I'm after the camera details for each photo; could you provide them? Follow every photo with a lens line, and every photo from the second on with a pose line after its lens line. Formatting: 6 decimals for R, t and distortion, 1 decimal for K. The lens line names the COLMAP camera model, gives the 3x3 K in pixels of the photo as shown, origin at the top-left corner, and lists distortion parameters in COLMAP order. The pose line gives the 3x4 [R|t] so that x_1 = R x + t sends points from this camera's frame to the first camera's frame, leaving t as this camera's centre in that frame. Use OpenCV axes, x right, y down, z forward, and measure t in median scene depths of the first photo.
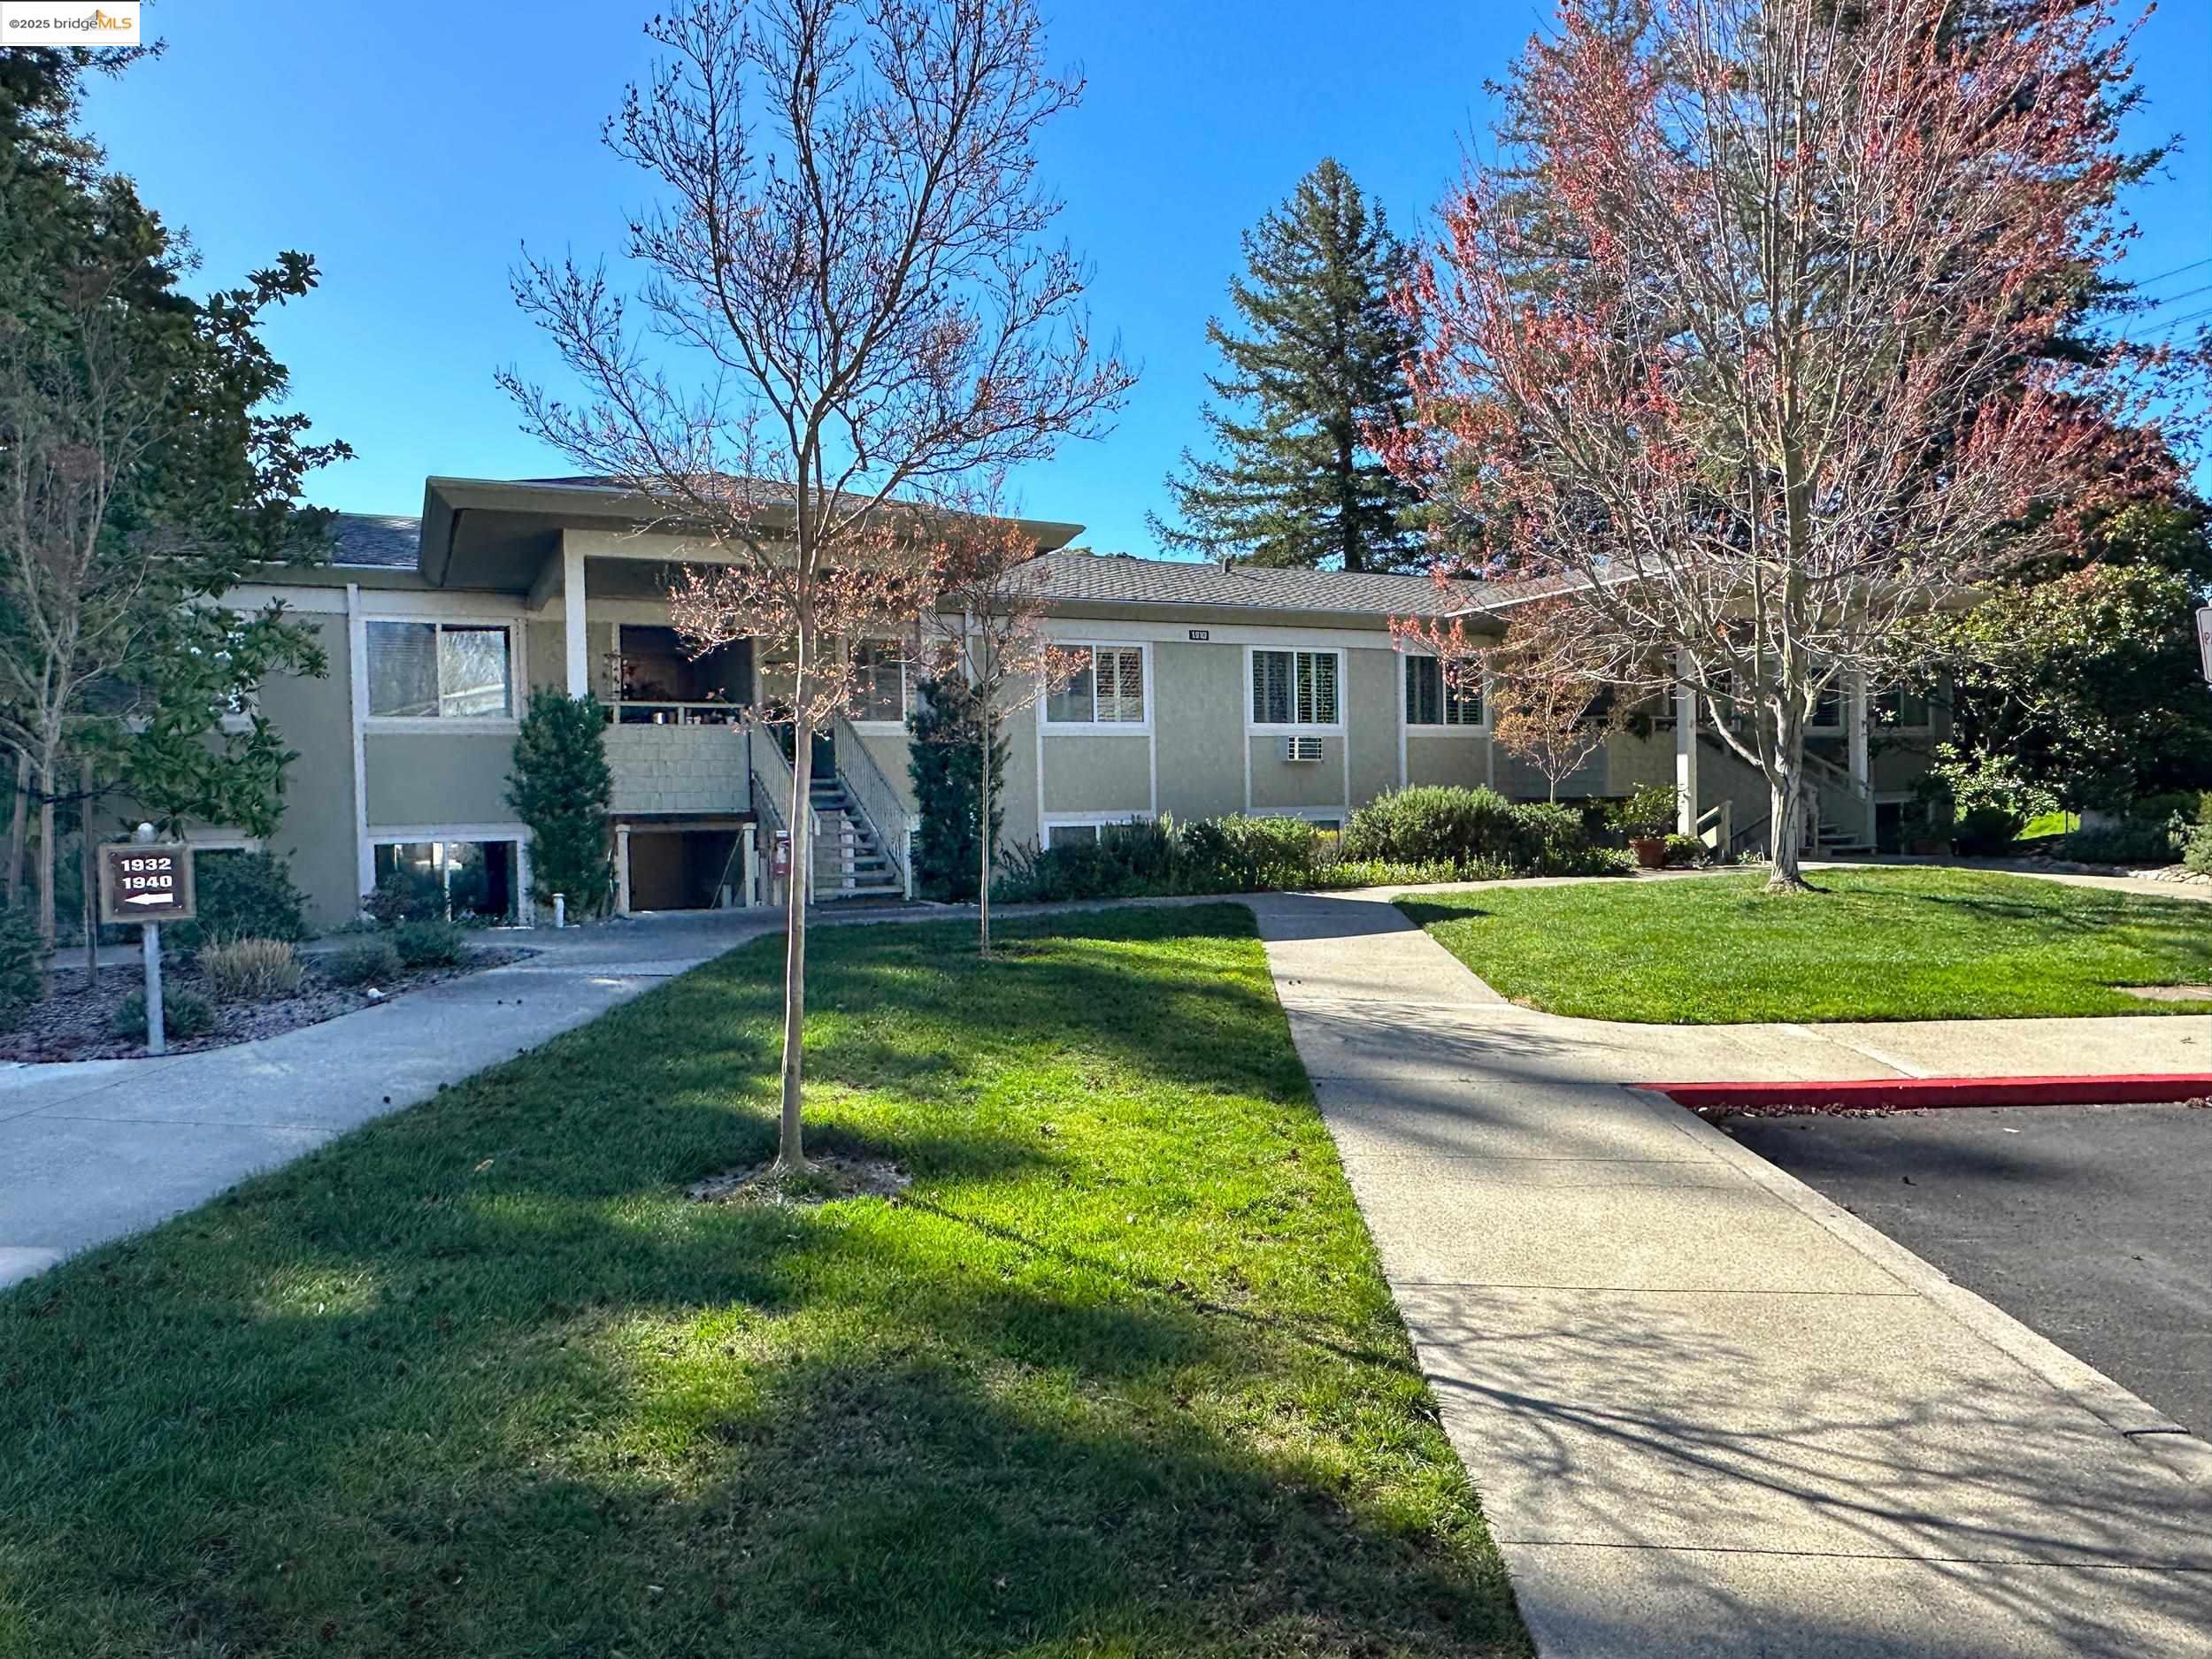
lens RADIAL K [[1438.5, 0, 1106.0], [0, 1438.5, 829.5], [0, 0, 1]] dist [0.013495, 0.001924]
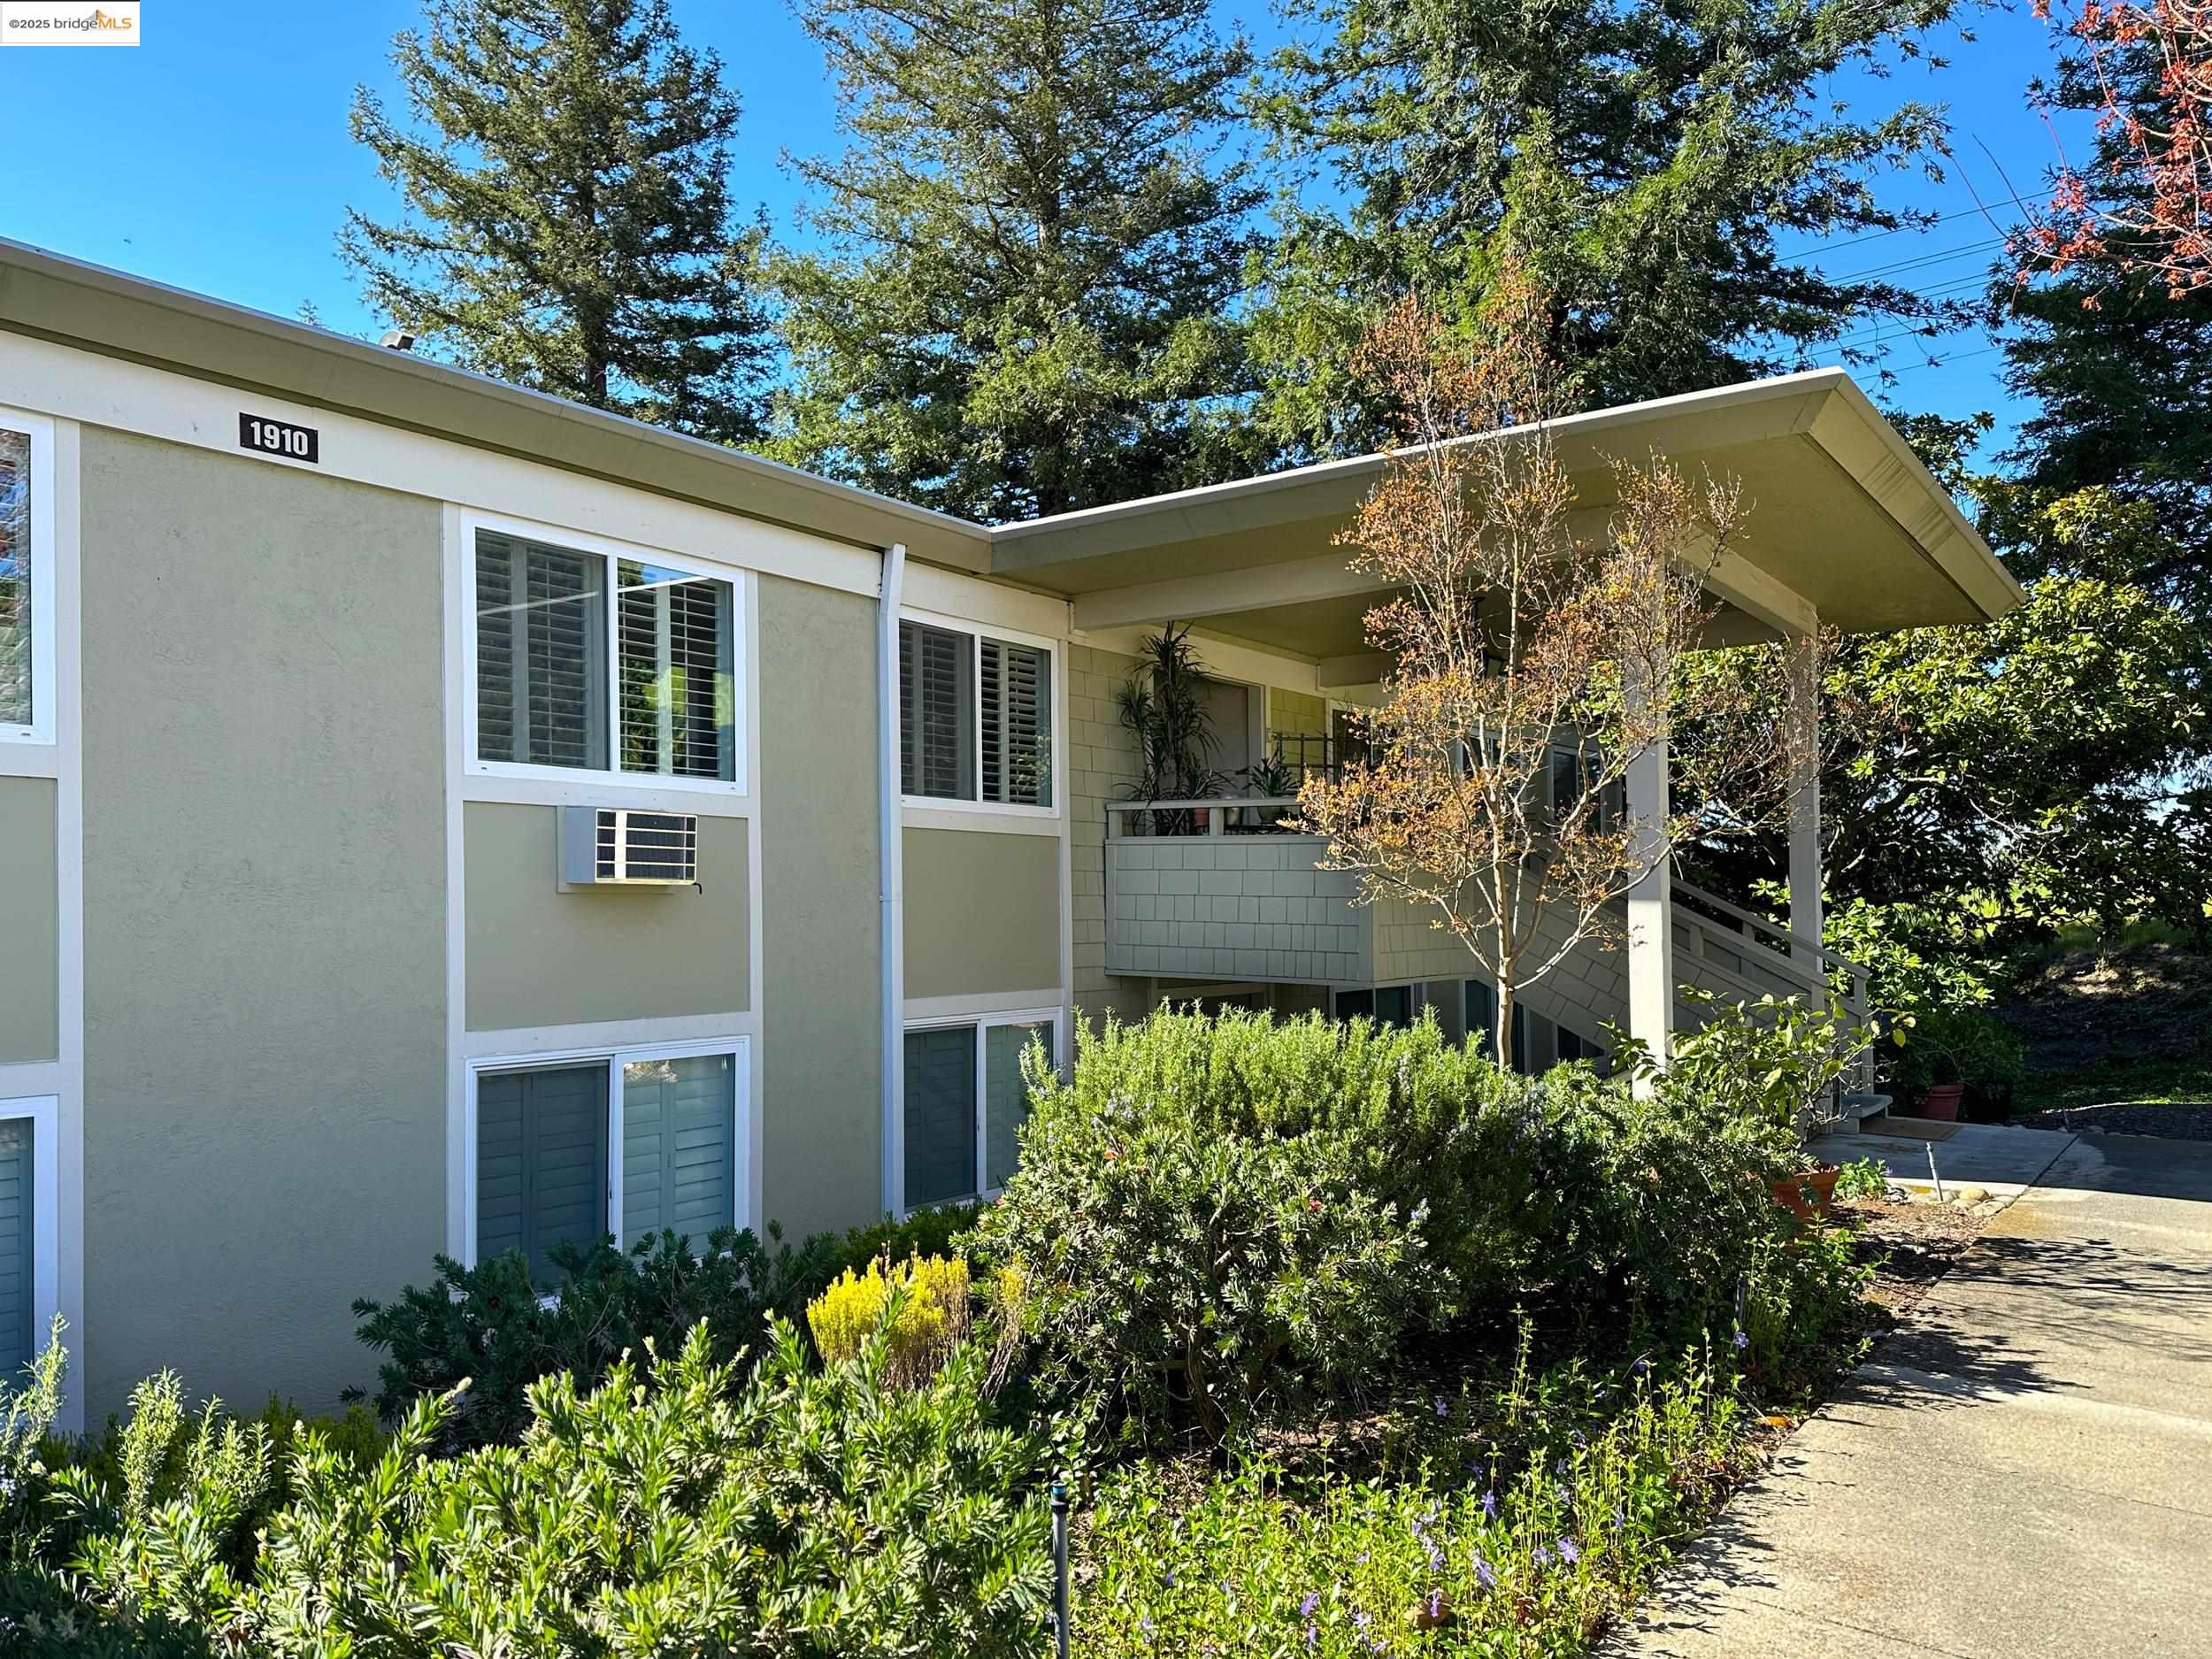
lens RADIAL K [[1692.3, 0, 1136.7], [0, 1692.3, 918.5], [0, 0, 1]] dist [0.100822, -0.110956]
pose [[0.878225, 0.018067, 0.477907, 0.047237], [-0.009808, 0.999756, -0.019770, -0.031062], [-0.478148, 0.012675, 0.878188, 0.561012]]
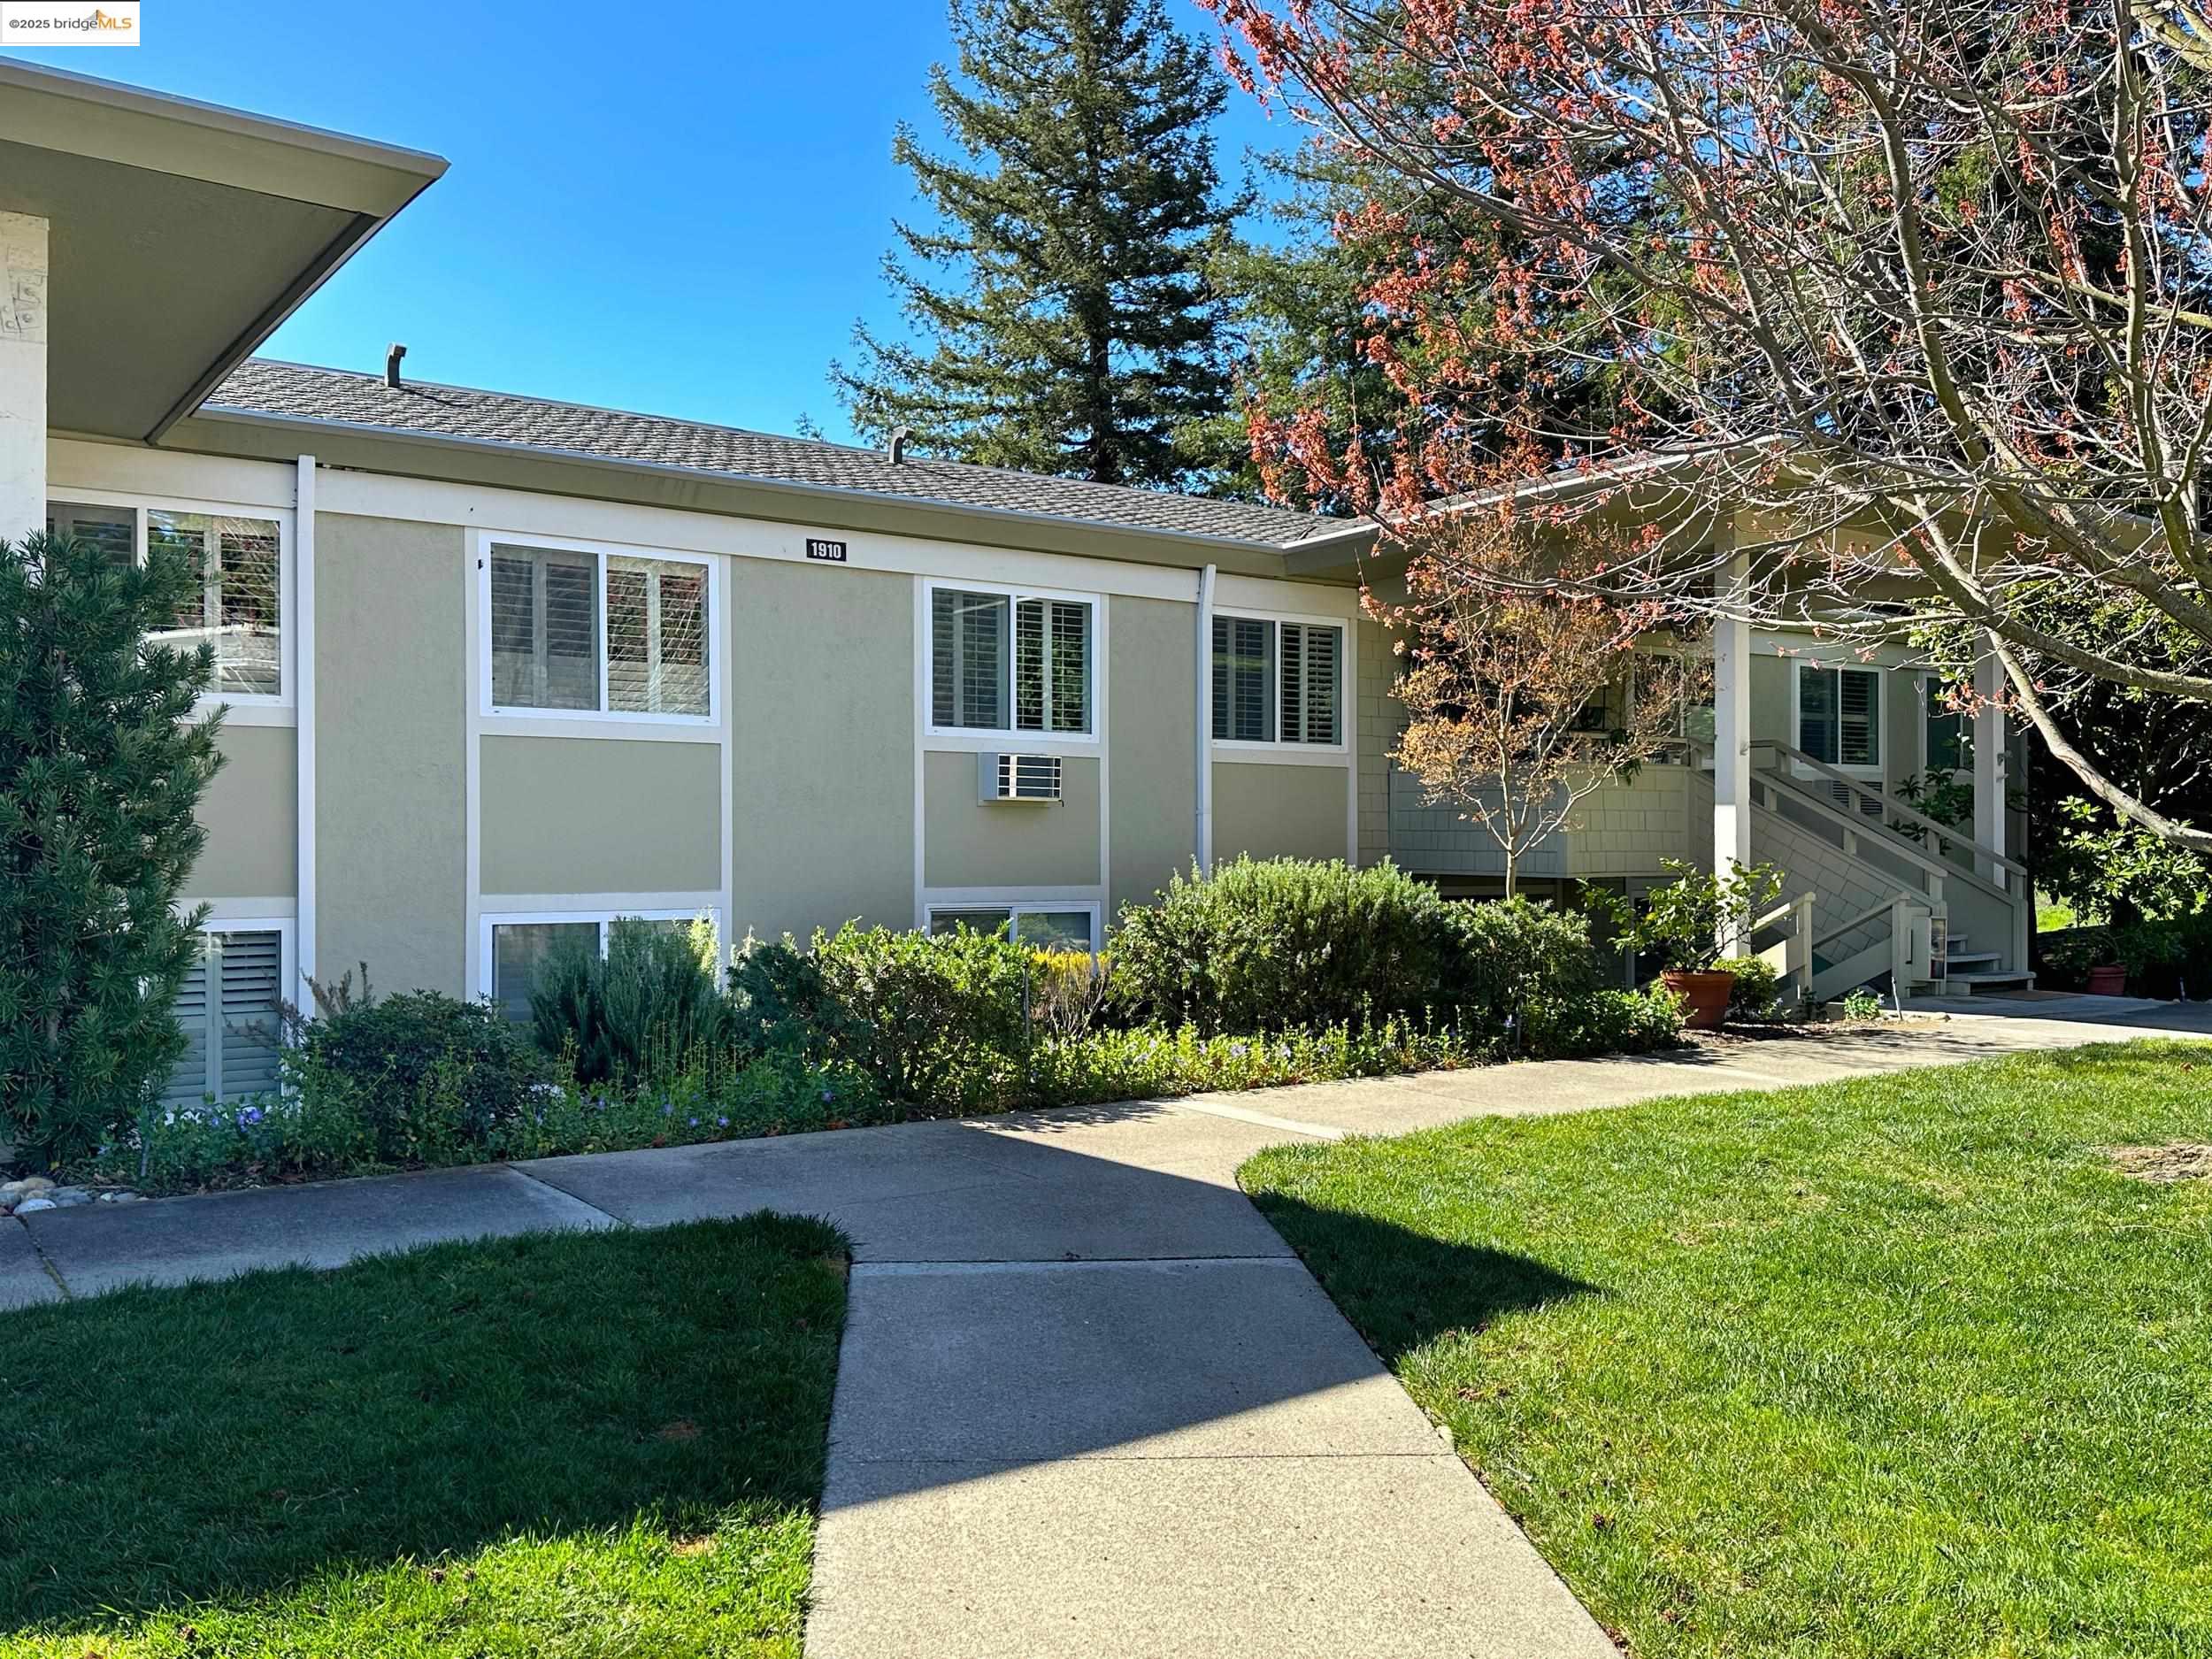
lens RADIAL K [[1886.2, 0, 1107.1], [0, 1886.2, 864.2], [0, 0, 1]] dist [0.084911, -0.002662]
pose [[0.984389, 0.017930, 0.175089, 0.042821], [-0.015404, 0.999757, -0.015776, -0.013147], [-0.175330, 0.012833, 0.984426, 0.292480]]
